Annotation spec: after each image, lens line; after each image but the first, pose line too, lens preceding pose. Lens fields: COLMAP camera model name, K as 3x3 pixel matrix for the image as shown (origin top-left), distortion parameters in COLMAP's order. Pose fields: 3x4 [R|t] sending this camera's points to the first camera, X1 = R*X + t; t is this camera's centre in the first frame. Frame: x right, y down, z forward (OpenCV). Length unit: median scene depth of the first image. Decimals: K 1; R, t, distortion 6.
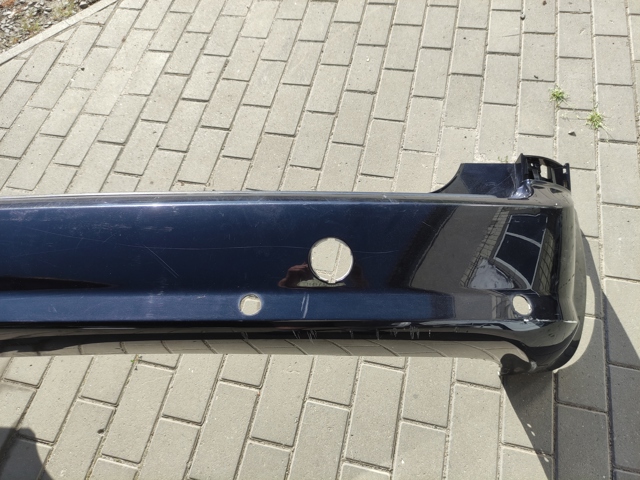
lens RADIAL K [[477.8, 0, 320.0], [0, 477.8, 240.0], [0, 0, 1]] dist [0.025667, -0.008297]
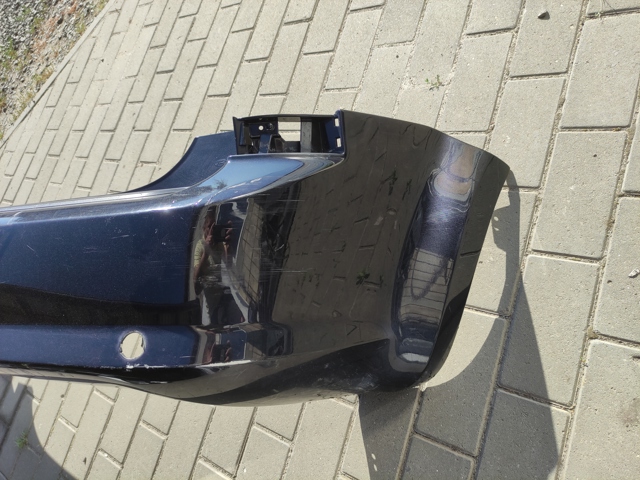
lens RADIAL K [[477.8, 0, 320.0], [0, 477.8, 240.0], [0, 0, 1]] dist [0.025667, -0.008297]
pose [[0.879269, -0.043455, -0.474338, 0.649365], [0.119890, 0.983960, 0.132095, -0.059064], [0.460990, -0.173015, 0.870376, 0.308426]]
